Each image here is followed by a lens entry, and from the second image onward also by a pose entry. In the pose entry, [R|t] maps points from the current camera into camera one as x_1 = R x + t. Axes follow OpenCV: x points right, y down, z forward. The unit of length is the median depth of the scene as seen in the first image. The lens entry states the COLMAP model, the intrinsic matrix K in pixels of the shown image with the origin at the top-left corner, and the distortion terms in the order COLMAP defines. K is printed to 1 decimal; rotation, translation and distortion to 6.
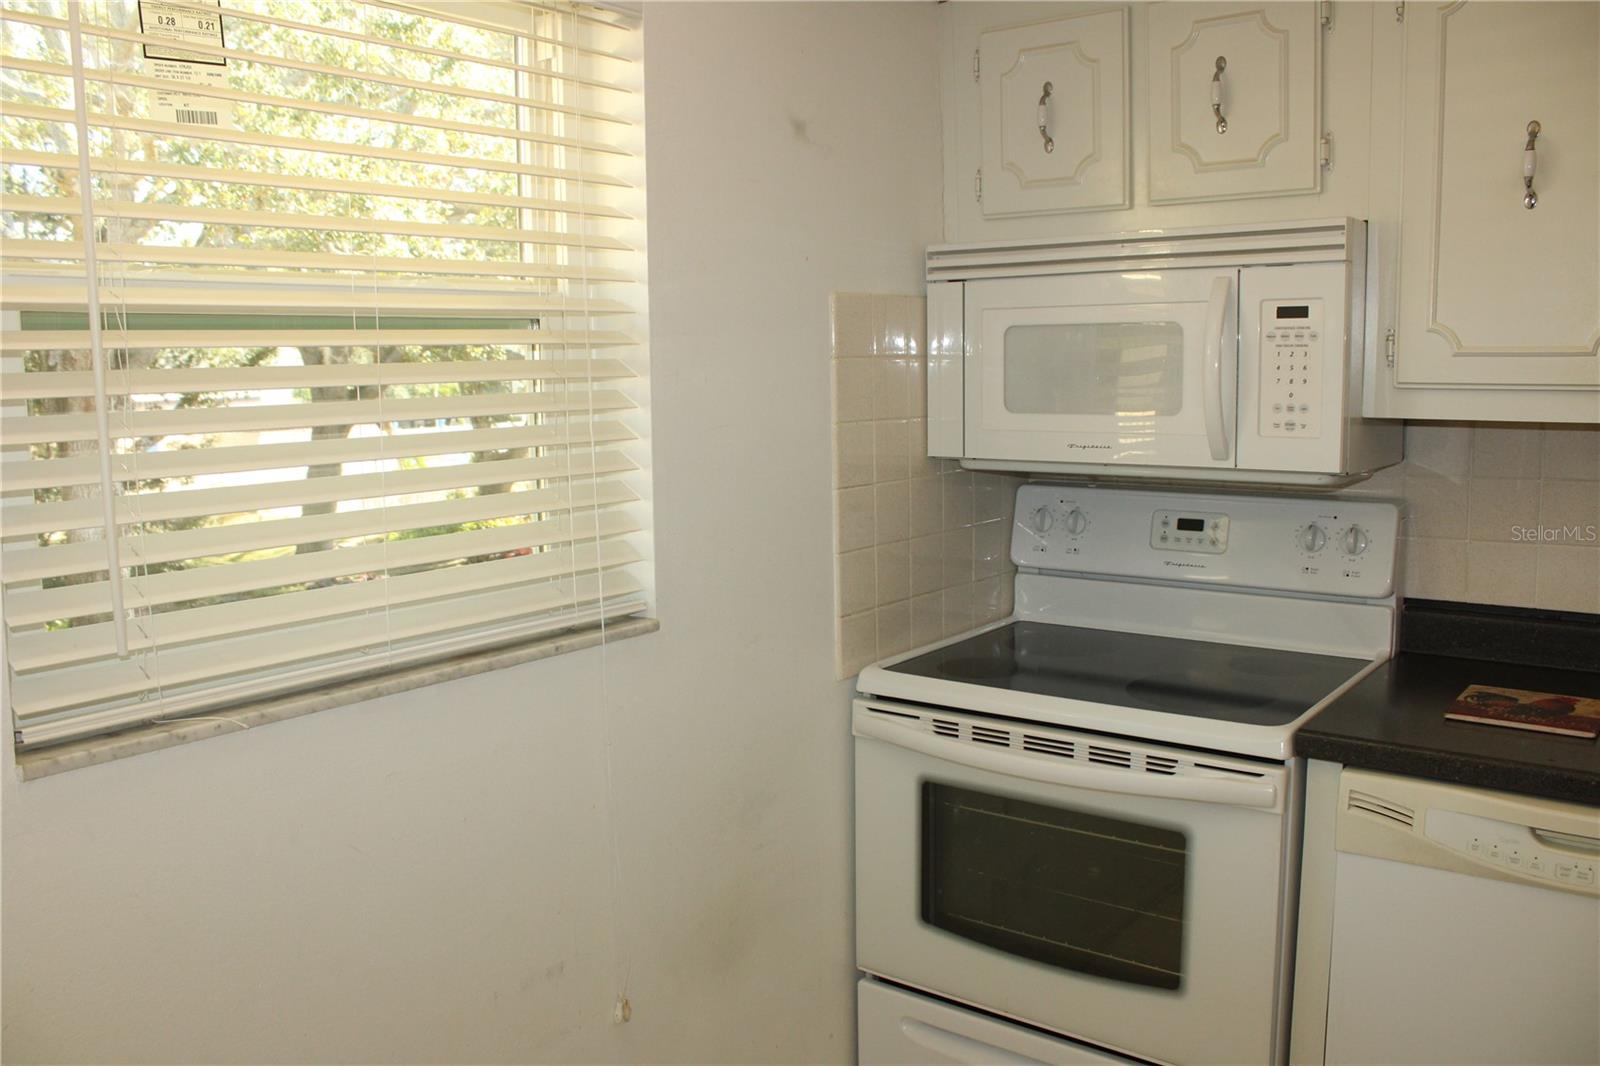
lens RADIAL K [[1322.3, 0, 786.5], [0, 1322.3, 540.5], [0, 0, 1]] dist [-0.172911, 0.150575]
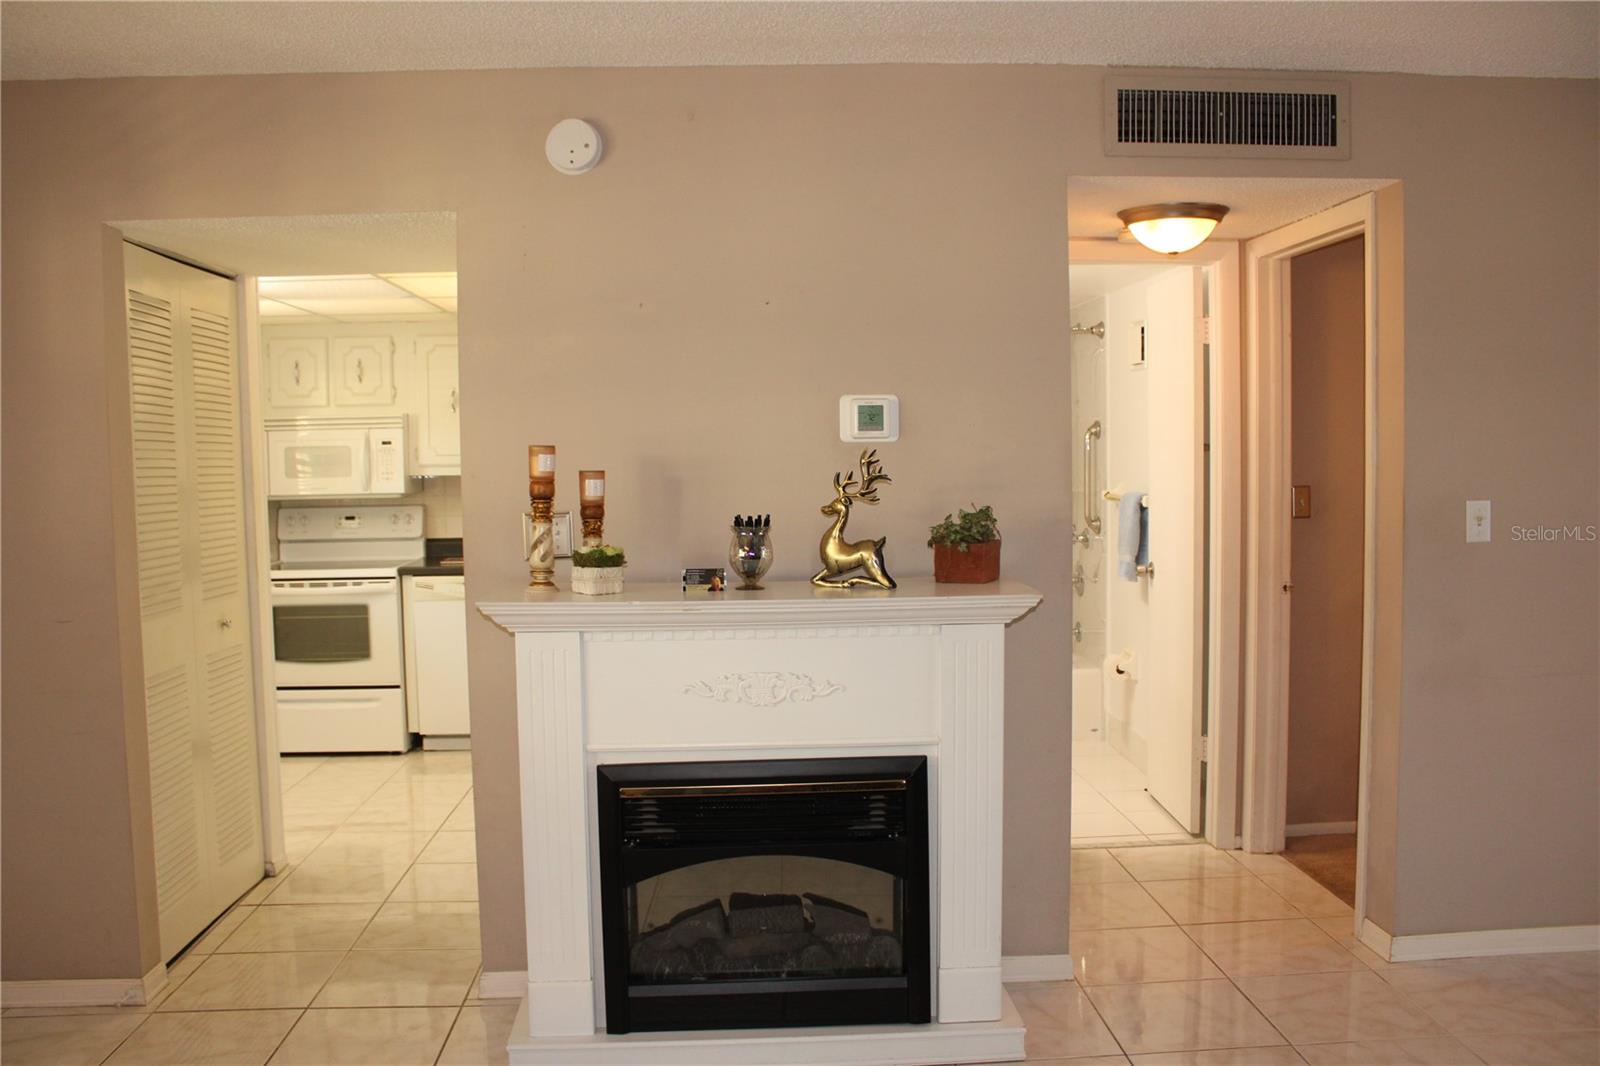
lens RADIAL K [[1322.3, 0, 786.5], [0, 1322.3, 540.5], [0, 0, 1]] dist [-0.172911, 0.150575]
pose [[0.753171, -0.037451, 0.656757, -0.972961], [0.086982, 0.995282, -0.042996, 0.283118], [-0.652048, 0.089509, 0.752875, -2.021258]]
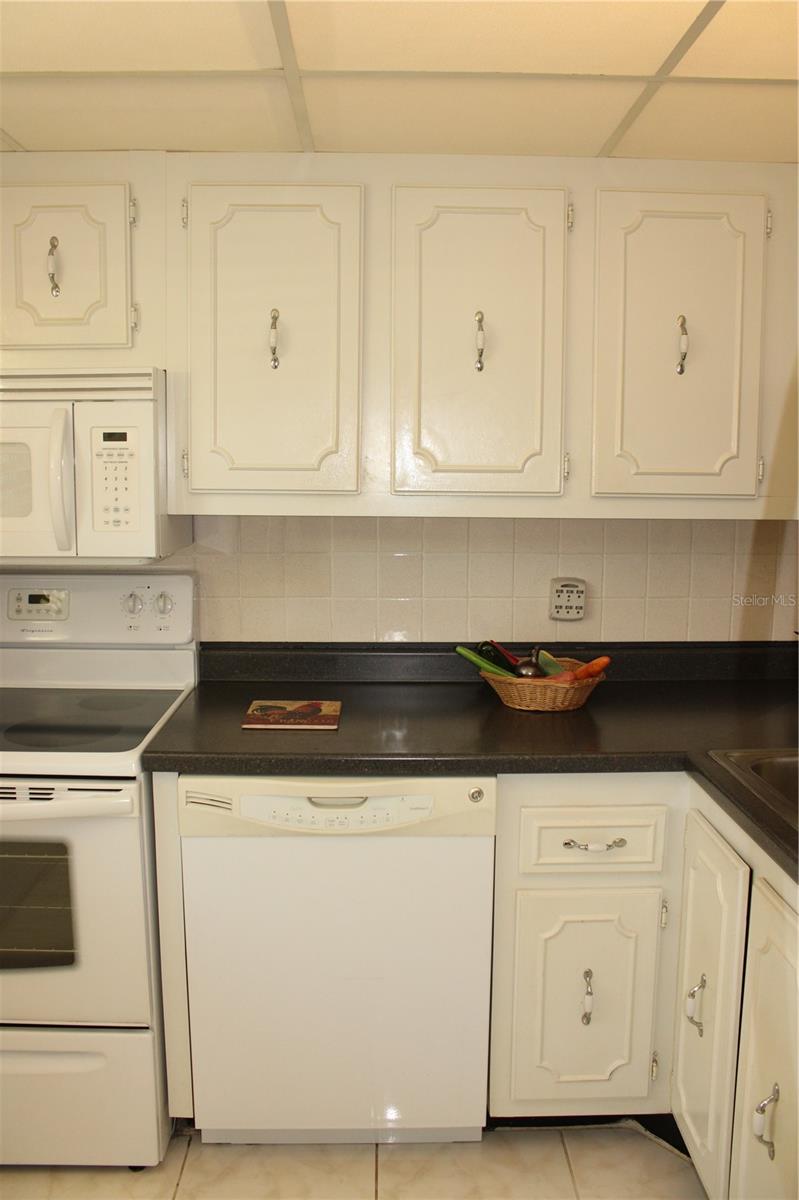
lens RADIAL K [[991.7, 0, 396.5], [0, 991.7, 595.9], [0, 0, 1]] dist [-0.172911, 0.150575]
pose [[0.773233, -0.064605, 0.630822, -0.025456], [0.062673, 0.997712, 0.025357, -0.021312], [-0.631017, 0.019929, 0.775513, 0.042668]]
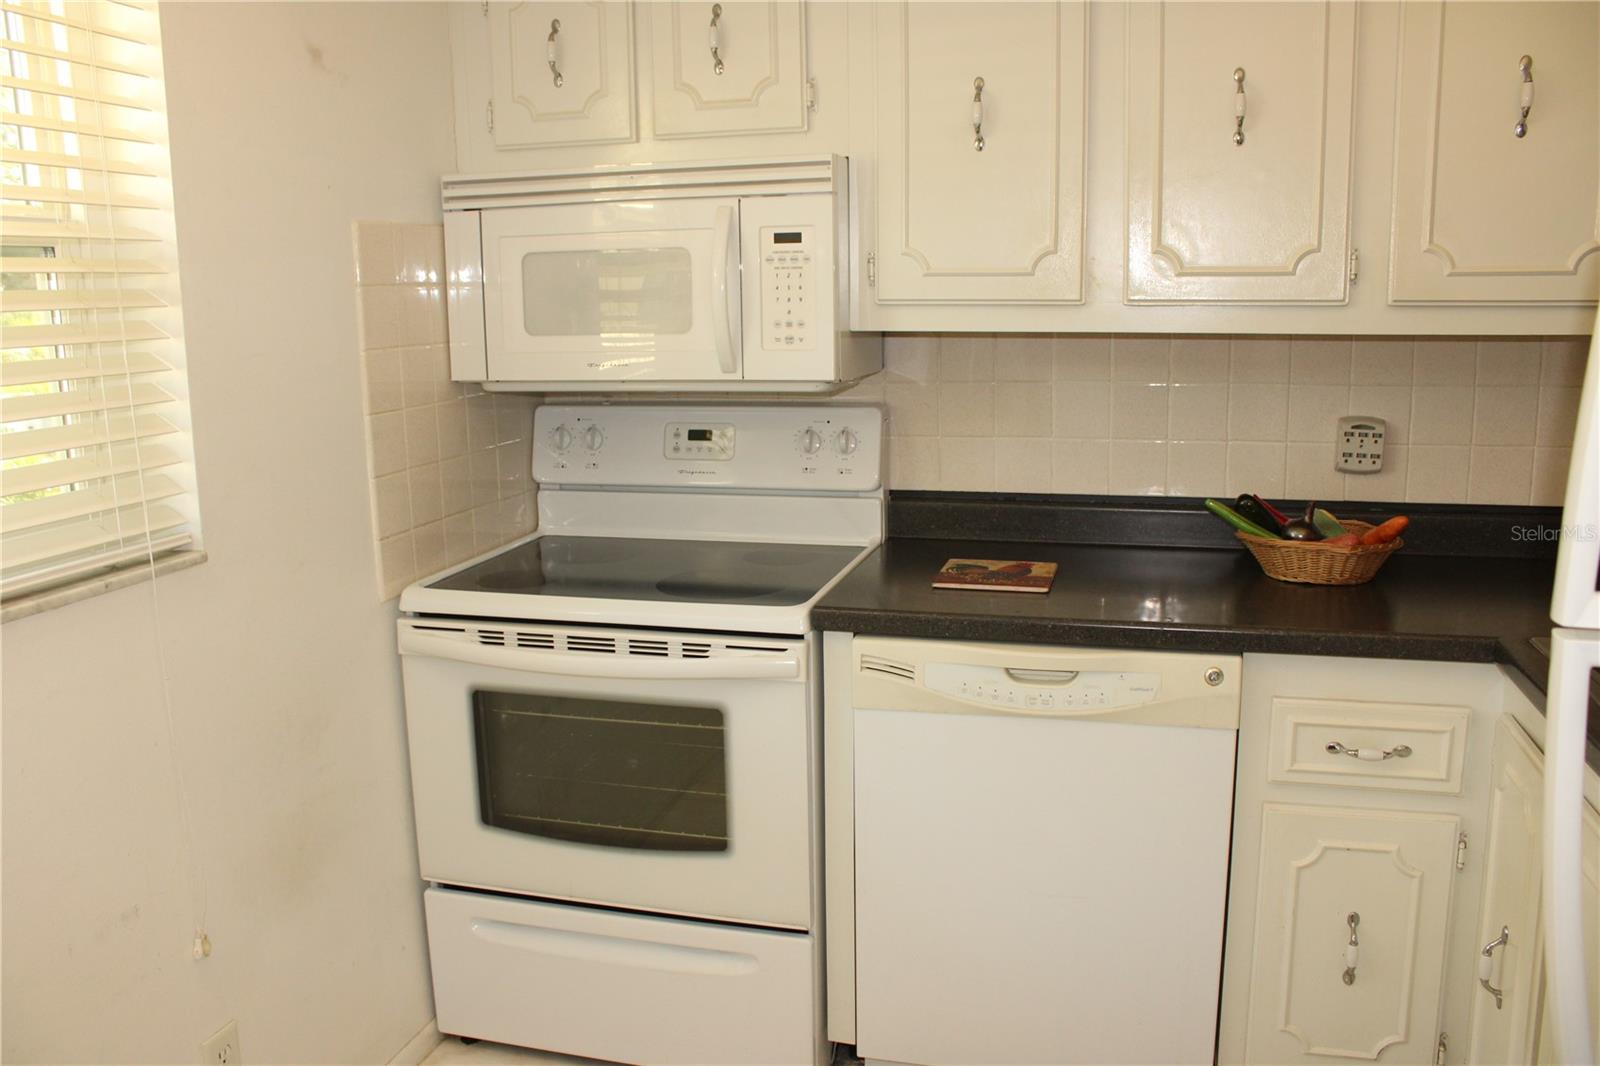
lens RADIAL K [[1322.3, 0, 786.5], [0, 1322.3, 540.5], [0, 0, 1]] dist [-0.172911, 0.150575]
pose [[0.923544, -0.070863, 0.376887, -0.054598], [0.051608, 0.996805, 0.060957, 0.014862], [-0.380003, -0.036847, 0.924251, -0.060236]]
